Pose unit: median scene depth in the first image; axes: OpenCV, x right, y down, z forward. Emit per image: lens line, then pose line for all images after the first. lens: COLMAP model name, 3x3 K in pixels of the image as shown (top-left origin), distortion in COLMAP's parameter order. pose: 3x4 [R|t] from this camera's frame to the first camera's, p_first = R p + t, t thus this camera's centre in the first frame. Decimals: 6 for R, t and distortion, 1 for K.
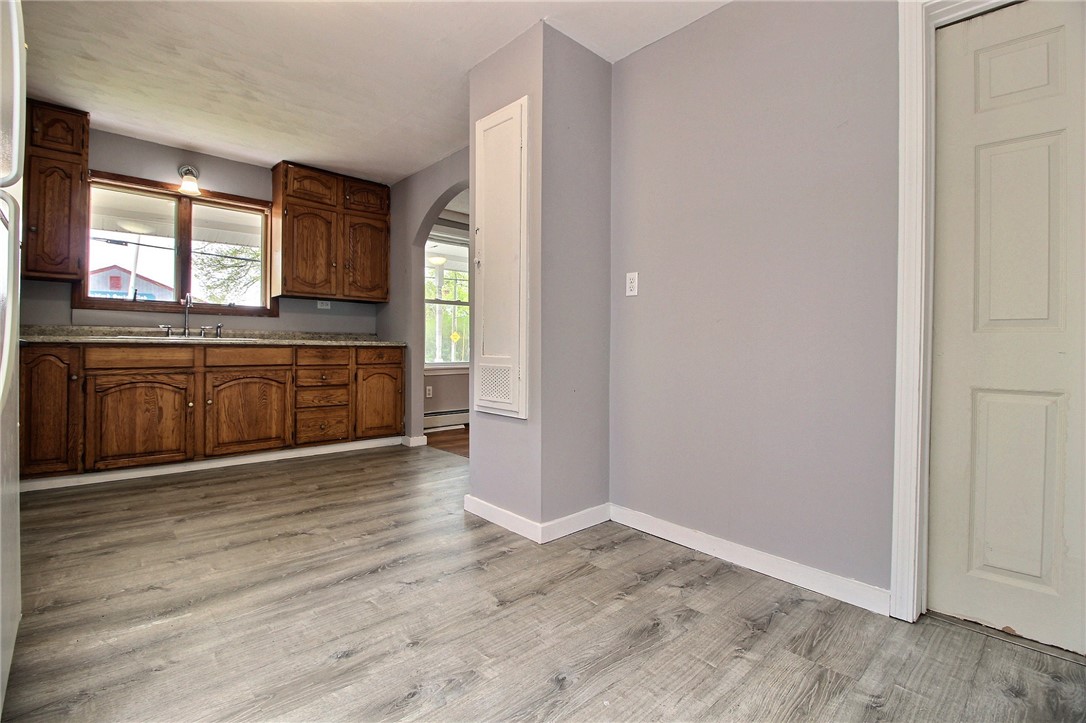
lens RADIAL K [[502.6, 0, 547.3], [0, 502.6, 346.2], [0, 0, 1]] dist [-0.005300, -0.010202]
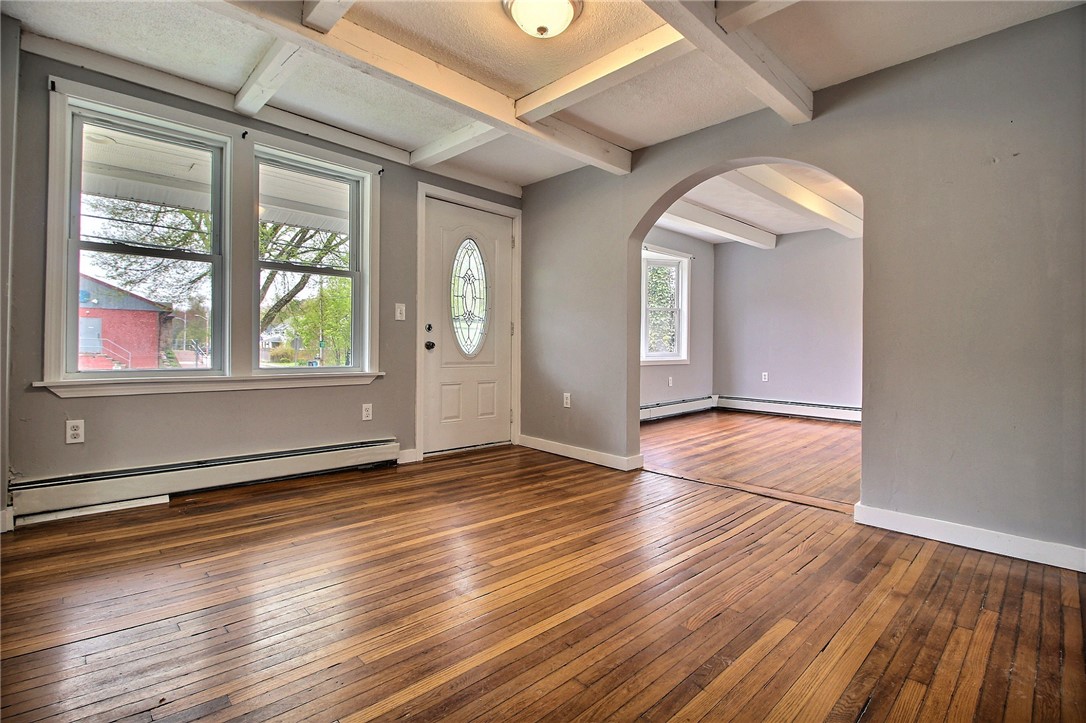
lens RADIAL K [[502.6, 0, 553.7], [0, 502.6, 354.5], [0, 0, 1]] dist [-0.005300, -0.010202]
pose [[0.999543, 0.000605, 0.030232, 0.362168], [-0.000897, 0.999953, 0.009651, 0.025362], [-0.030225, -0.009674, 0.999496, 0.928447]]
